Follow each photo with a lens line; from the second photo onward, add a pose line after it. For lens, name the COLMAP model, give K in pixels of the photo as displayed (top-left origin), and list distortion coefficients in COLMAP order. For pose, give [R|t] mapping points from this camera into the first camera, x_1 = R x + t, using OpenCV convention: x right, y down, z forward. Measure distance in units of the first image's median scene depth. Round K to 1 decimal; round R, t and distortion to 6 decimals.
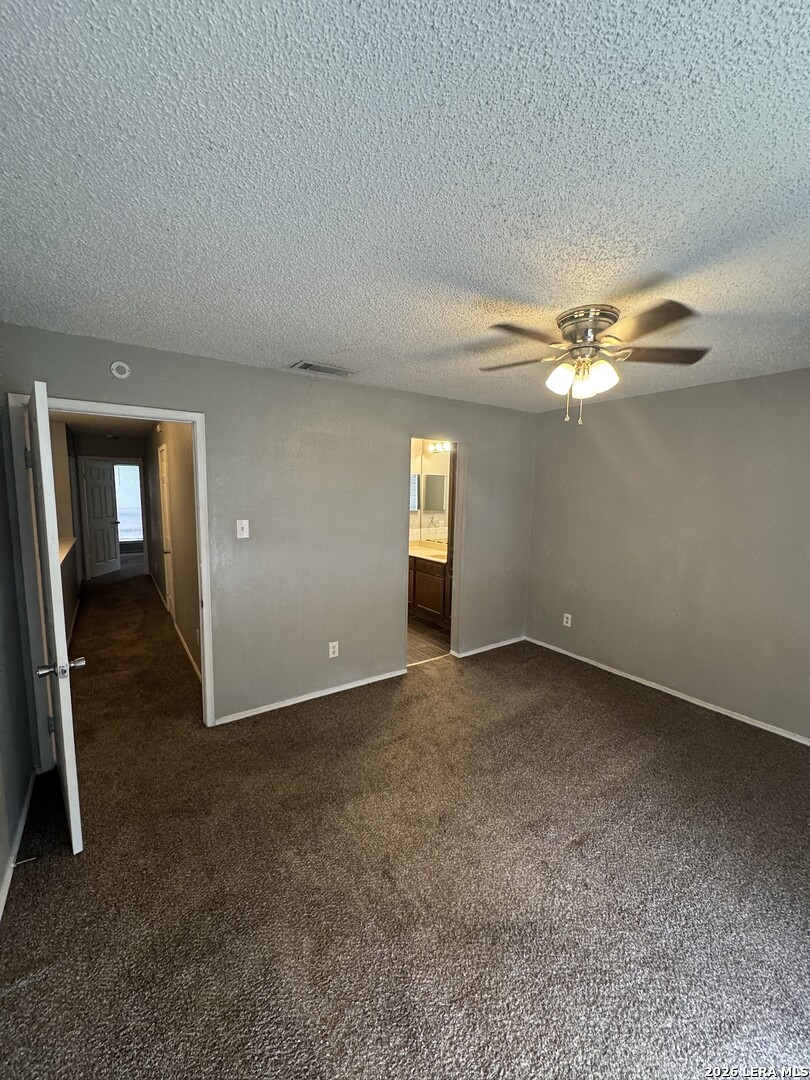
lens RADIAL K [[431.2, 0, 407.7], [0, 431.2, 538.9], [0, 0, 1]] dist [-0.002838, -0.000116]
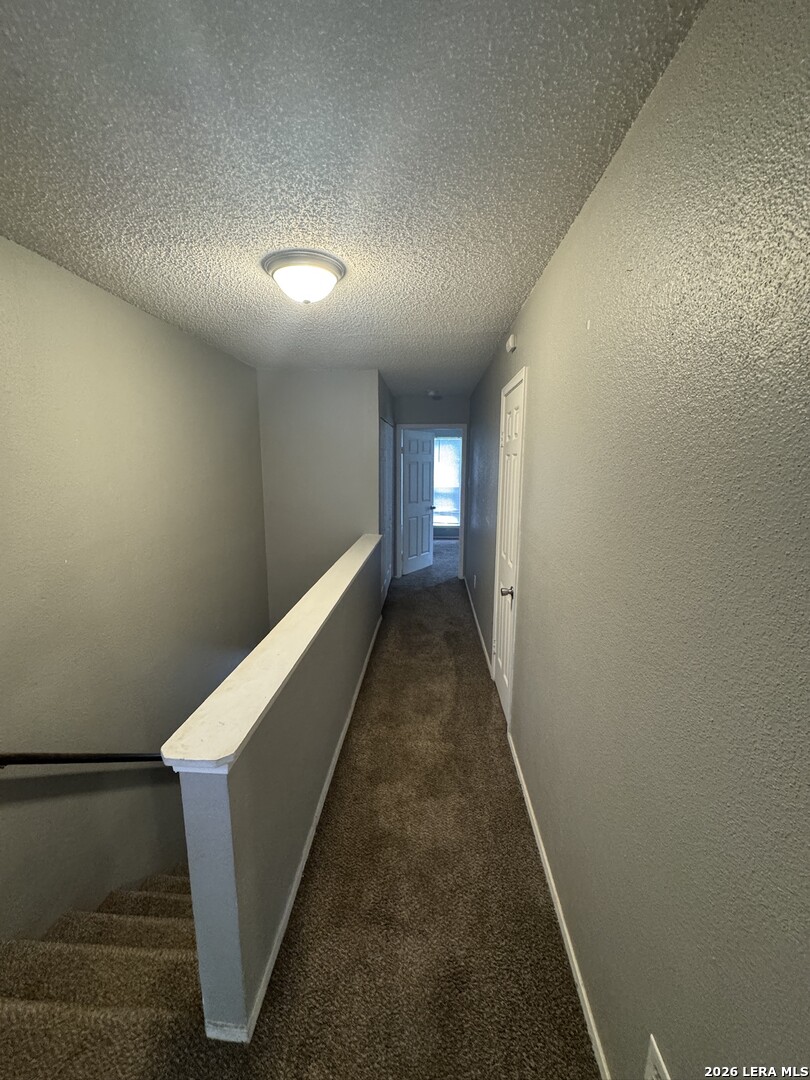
lens RADIAL K [[431.2, 0, 407.7], [0, 431.2, 538.9], [0, 0, 1]] dist [-0.002838, -0.000116]
pose [[0.790421, 0.098125, -0.604653, -0.261304], [-0.062543, 0.994856, 0.079690, -0.049083], [0.609362, -0.025171, 0.792492, 0.396201]]
